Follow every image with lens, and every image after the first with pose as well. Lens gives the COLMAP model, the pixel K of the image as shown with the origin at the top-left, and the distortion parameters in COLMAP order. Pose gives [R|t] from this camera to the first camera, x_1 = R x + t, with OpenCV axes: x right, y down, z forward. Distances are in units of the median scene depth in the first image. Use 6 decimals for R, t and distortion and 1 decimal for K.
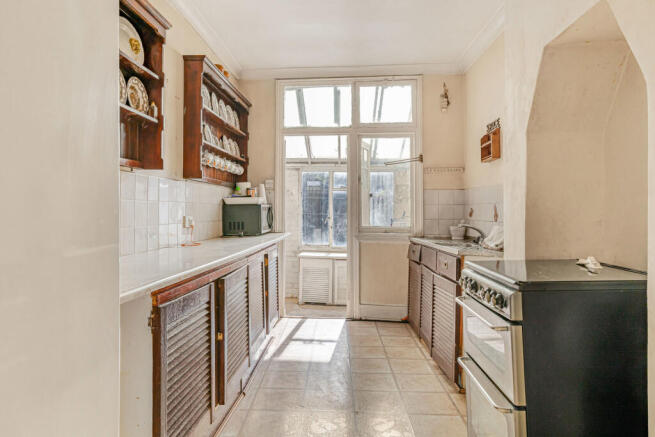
lens RADIAL K [[431.6, 0, 327.6], [0, 431.6, 215.4], [0, 0, 1]] dist [0.066705, -0.008049]
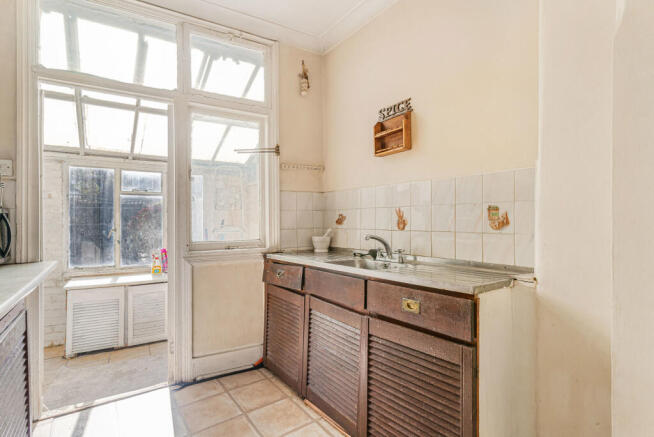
lens RADIAL K [[325.9, 0, 328.8], [0, 325.9, 216.9], [0, 0, 1]] dist [0.002684, 0.000591]
pose [[0.799752, -0.010186, 0.600244, -0.058338], [0.021024, 0.999718, -0.011047, -0.004219], [-0.599963, 0.021455, 0.799740, 0.463599]]
